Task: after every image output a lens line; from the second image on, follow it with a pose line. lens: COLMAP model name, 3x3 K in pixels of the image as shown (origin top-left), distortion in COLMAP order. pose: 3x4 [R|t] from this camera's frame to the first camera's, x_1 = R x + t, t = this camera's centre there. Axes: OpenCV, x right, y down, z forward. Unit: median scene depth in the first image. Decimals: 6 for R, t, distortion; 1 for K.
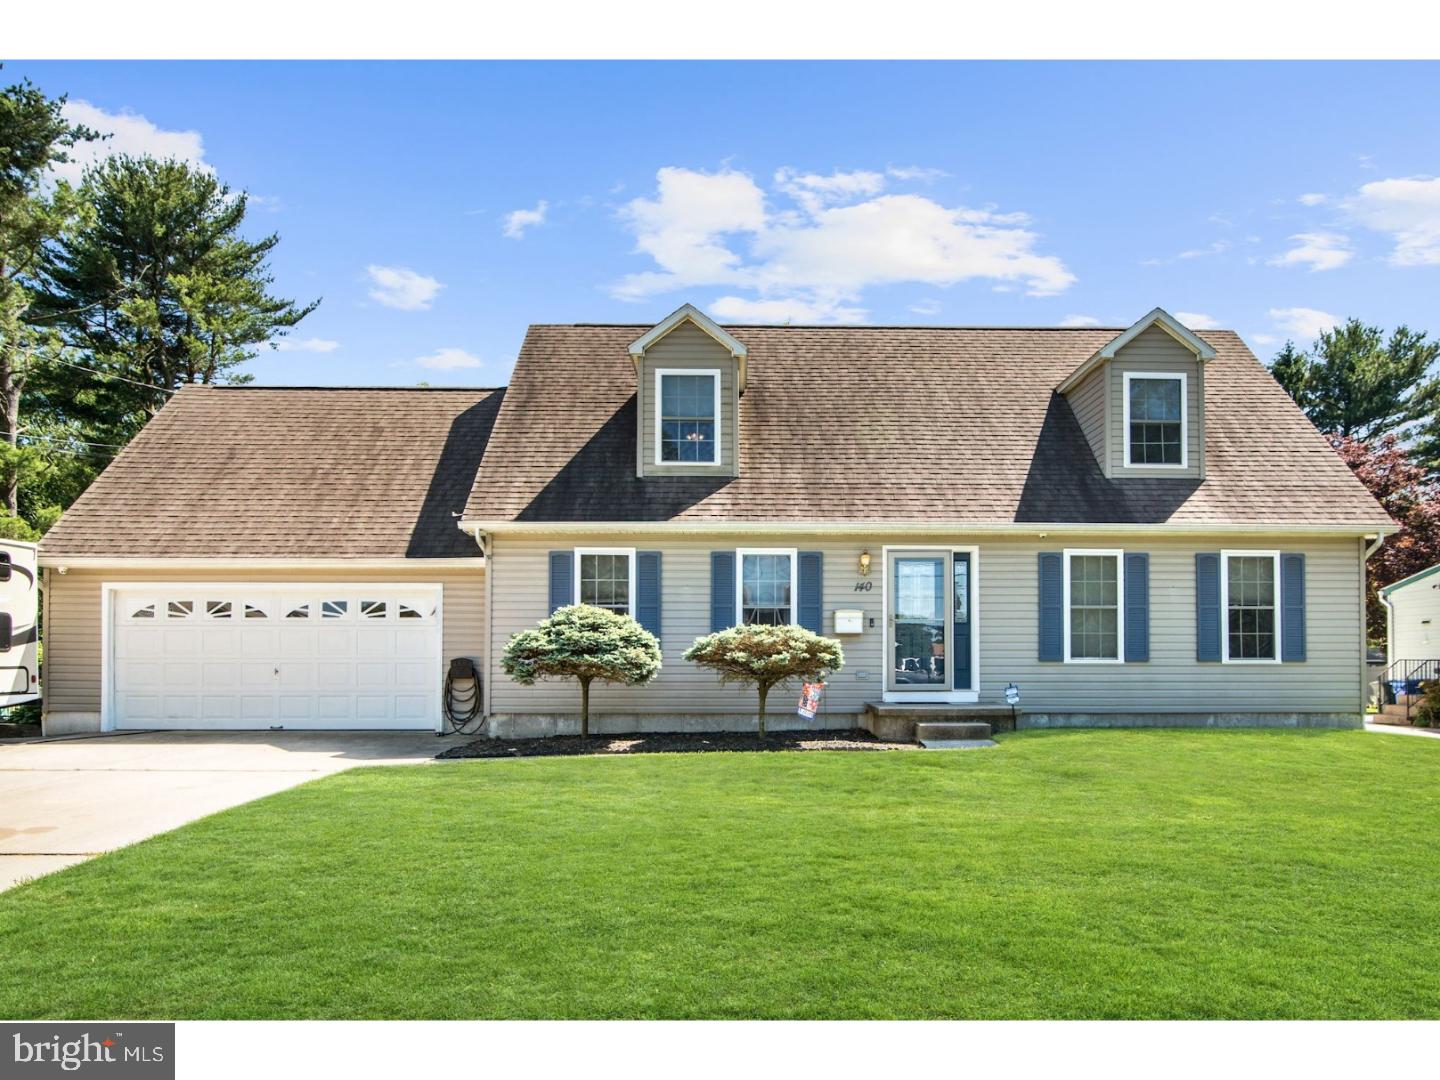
lens RADIAL K [[874.9, 0, 722.2], [0, 874.9, 594.4], [0, 0, 1]] dist [-0.015084, 0.000753]
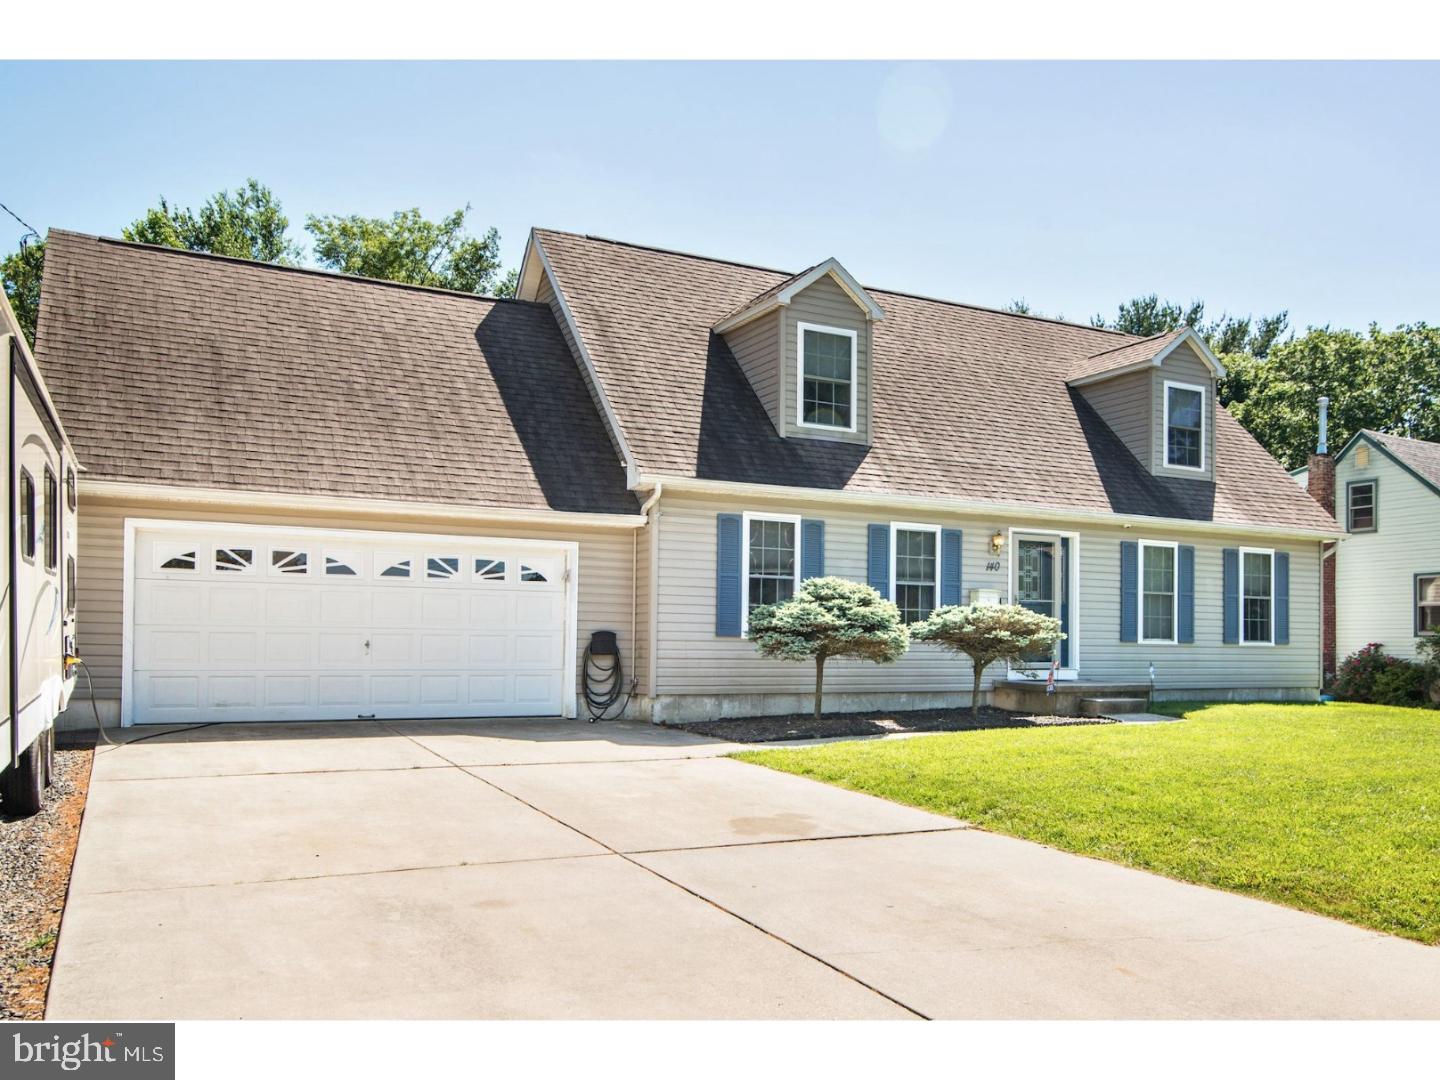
lens RADIAL K [[1083.2, 0, 719.4], [0, 1083.2, 541.8], [0, 0, 1]] dist [-0.006695, -0.000210]
pose [[0.907618, 0.048817, 0.416950, -0.640022], [-0.045696, 0.998803, -0.017470, -0.000914], [-0.417304, -0.003197, 0.908762, -0.011872]]
